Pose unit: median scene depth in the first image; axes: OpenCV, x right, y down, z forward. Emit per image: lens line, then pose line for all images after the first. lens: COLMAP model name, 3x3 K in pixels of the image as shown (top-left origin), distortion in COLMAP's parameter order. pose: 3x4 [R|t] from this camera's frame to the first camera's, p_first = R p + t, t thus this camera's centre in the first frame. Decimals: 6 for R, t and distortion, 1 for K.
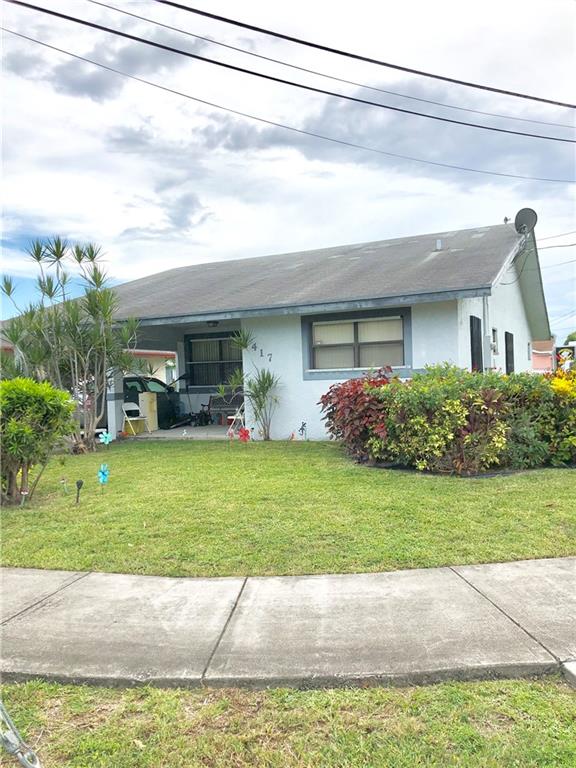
lens RADIAL K [[626.3, 0, 297.9], [0, 626.3, 387.9], [0, 0, 1]] dist [0.072610, -0.002841]
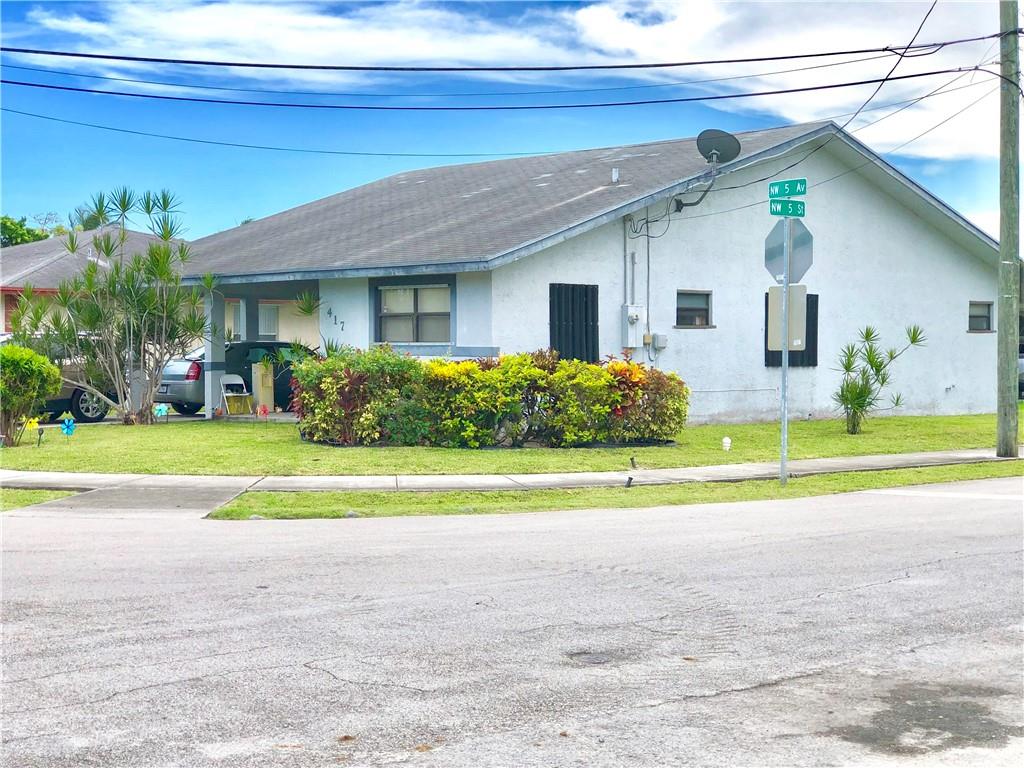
lens RADIAL K [[1689.2, 0, 512.0], [0, 1689.2, 384.0], [0, 0, 1]] dist [0.024490, 0.103020]
pose [[0.926779, 0.043622, -0.373067, 1.058837], [-0.038537, 0.999035, 0.021082, -0.028956], [0.373626, -0.005161, 0.927565, -1.055997]]
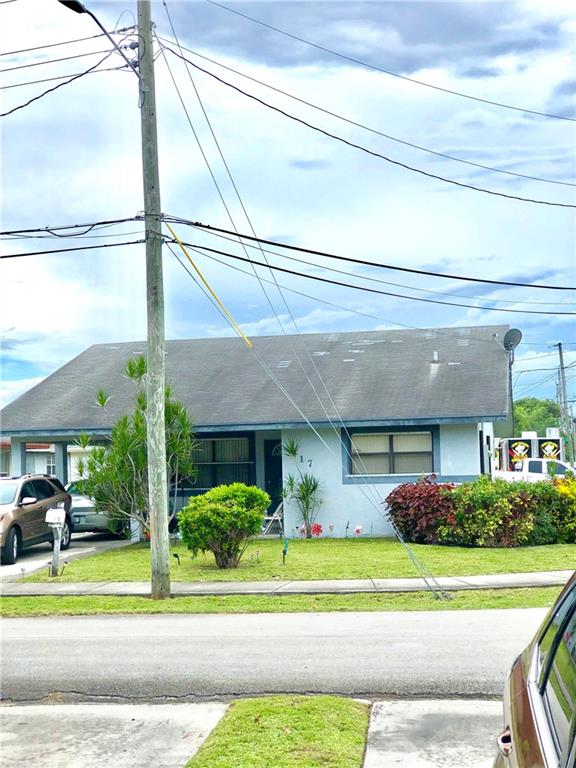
lens RADIAL K [[1266.9, 0, 288.0], [0, 1266.9, 384.0], [0, 0, 1]] dist [0.024490, 0.103020]
pose [[0.969769, 0.026159, 0.242617, -0.663856], [-0.005239, 0.996240, -0.086474, 0.006527], [-0.243967, 0.082589, 0.966260, -1.235604]]
